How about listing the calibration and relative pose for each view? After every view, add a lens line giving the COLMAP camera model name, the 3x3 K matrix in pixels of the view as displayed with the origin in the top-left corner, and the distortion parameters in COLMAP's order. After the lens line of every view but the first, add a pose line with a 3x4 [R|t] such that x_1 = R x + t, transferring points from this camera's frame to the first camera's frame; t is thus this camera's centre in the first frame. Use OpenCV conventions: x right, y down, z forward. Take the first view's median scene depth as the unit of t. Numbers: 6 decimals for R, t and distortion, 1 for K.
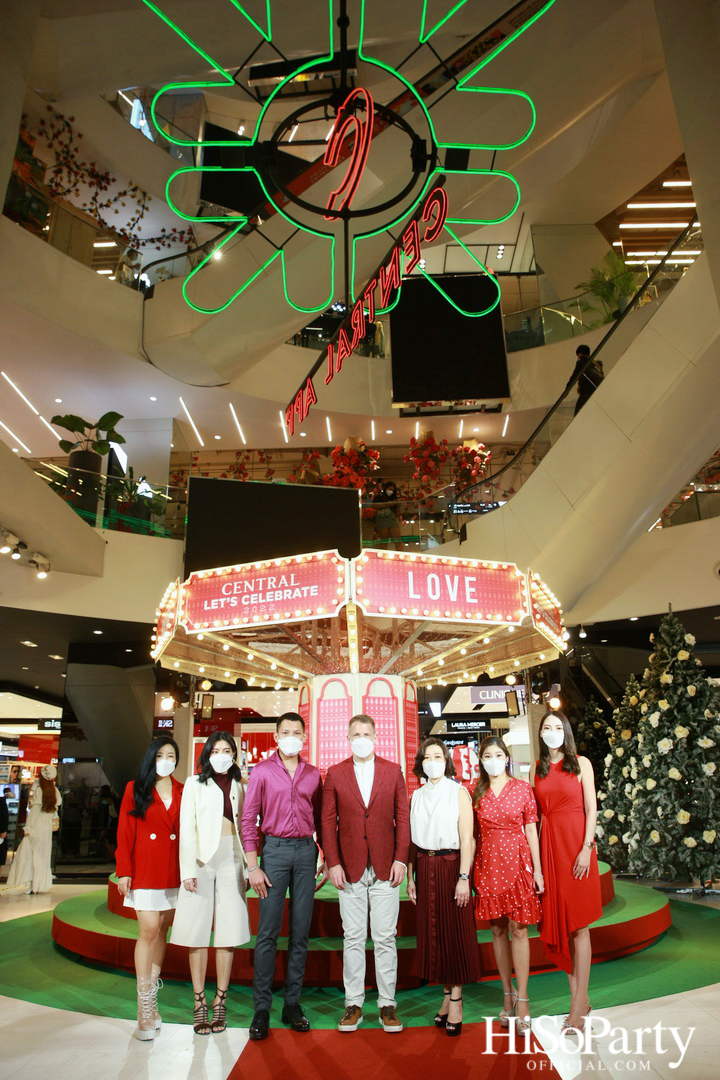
lens RADIAL K [[754.7, 0, 359.7], [0, 754.7, 541.9], [0, 0, 1]] dist [-0.112459, 0.087976]
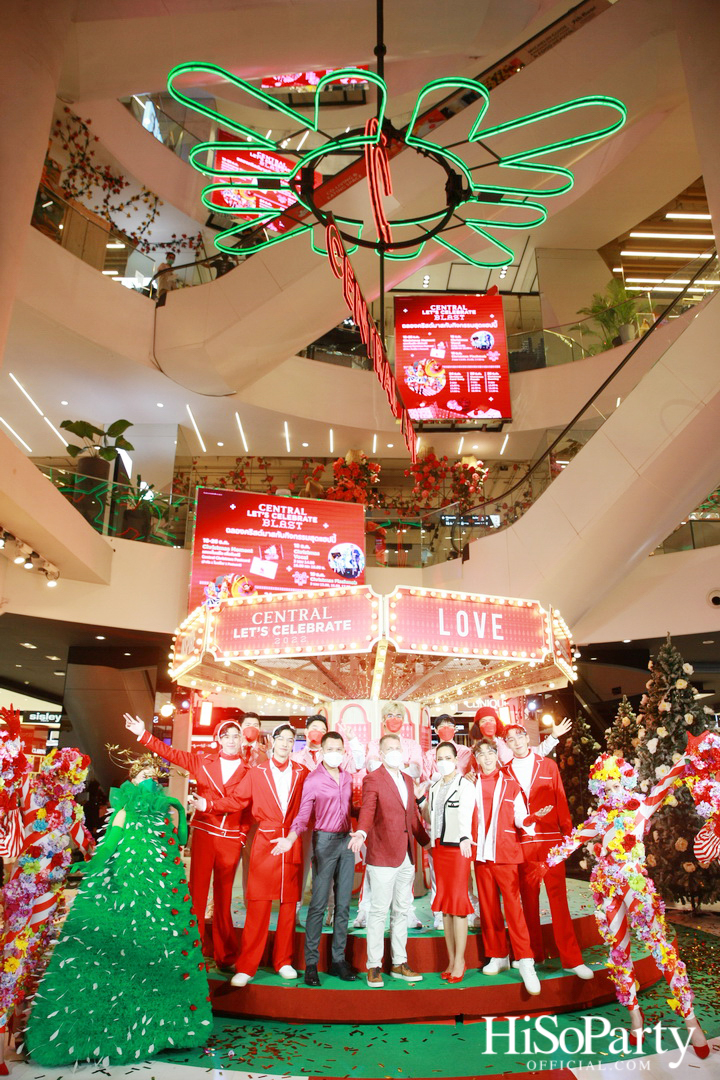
lens RADIAL K [[740.9, 0, 359.2], [0, 740.9, 541.7], [0, 0, 1]] dist [-0.112124, 0.089037]
pose [[0.998689, 0.035206, 0.037155, -0.059495], [-0.035545, 0.999332, 0.008512, -0.039520], [-0.036830, -0.009821, 0.999273, 0.003262]]
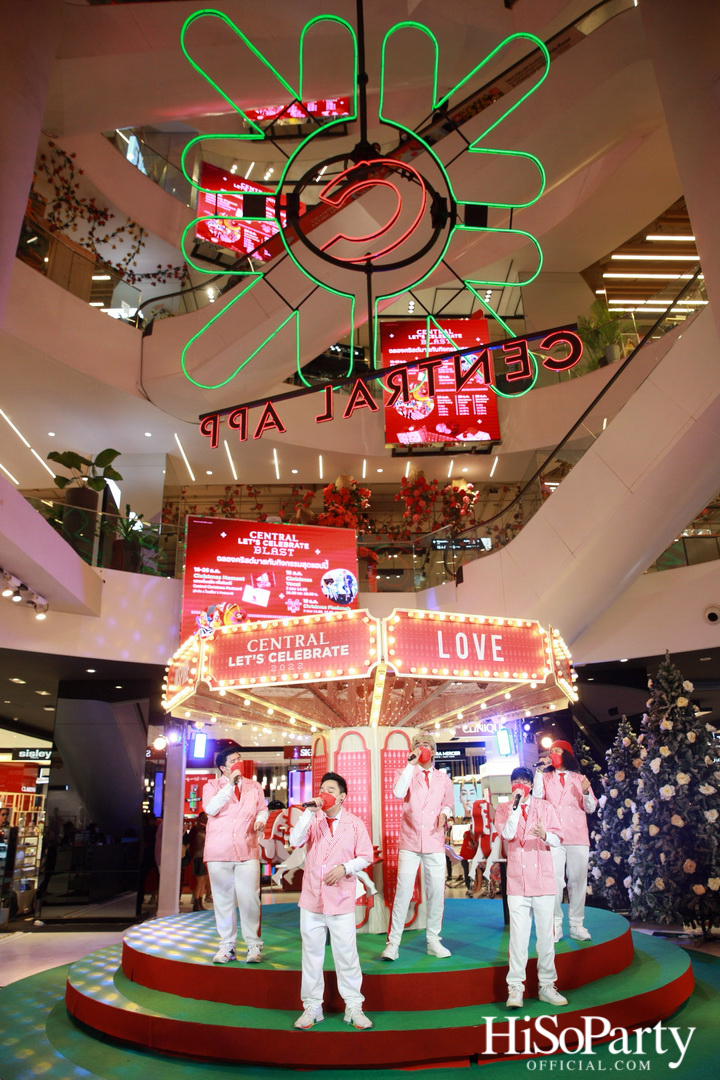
lens RADIAL K [[740.9, 0, 359.2], [0, 740.9, 541.7], [0, 0, 1]] dist [-0.112124, 0.089037]
pose [[0.998608, 0.012864, 0.051147, -0.065039], [-0.011379, 0.999508, -0.029227, -0.035038], [-0.051498, 0.028604, 0.998263, 0.014588]]
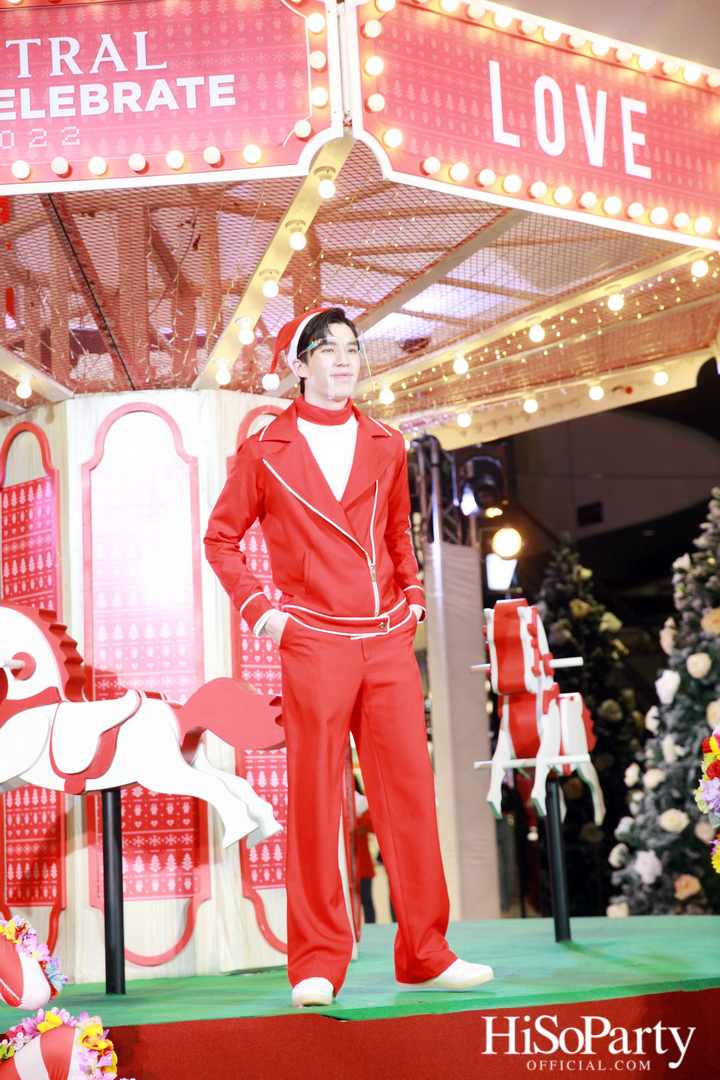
lens RADIAL K [[2012.1, 0, 356.4], [0, 2012.1, 539.6], [0, 0, 1]] dist [0.215994, 0.109805]
pose [[0.942628, 0.017439, 0.333389, -0.201045], [-0.075625, 0.983829, 0.162359, 0.074634], [-0.325166, -0.178257, 0.928704, 0.110888]]
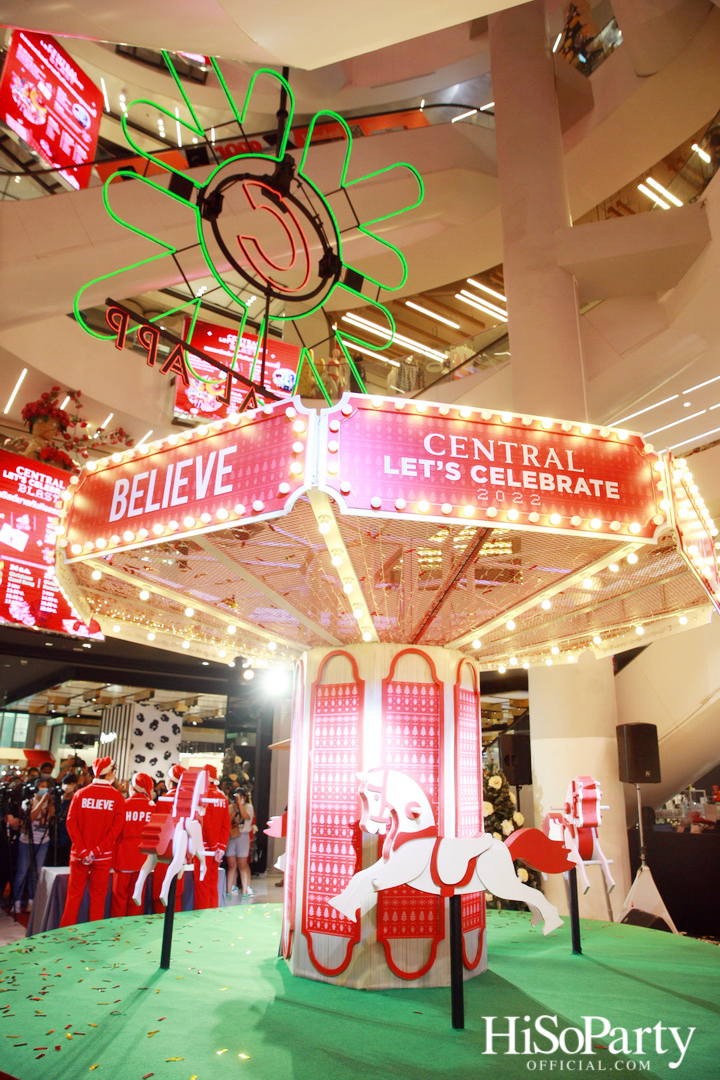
lens RADIAL K [[754.7, 0, 359.7], [0, 754.7, 541.9], [0, 0, 1]] dist [-0.112459, 0.087976]
pose [[0.793438, 0.214983, 0.569419, -0.357192], [-0.217424, 0.973928, -0.064742, 0.124366], [-0.568491, -0.072437, 0.819494, 0.457492]]
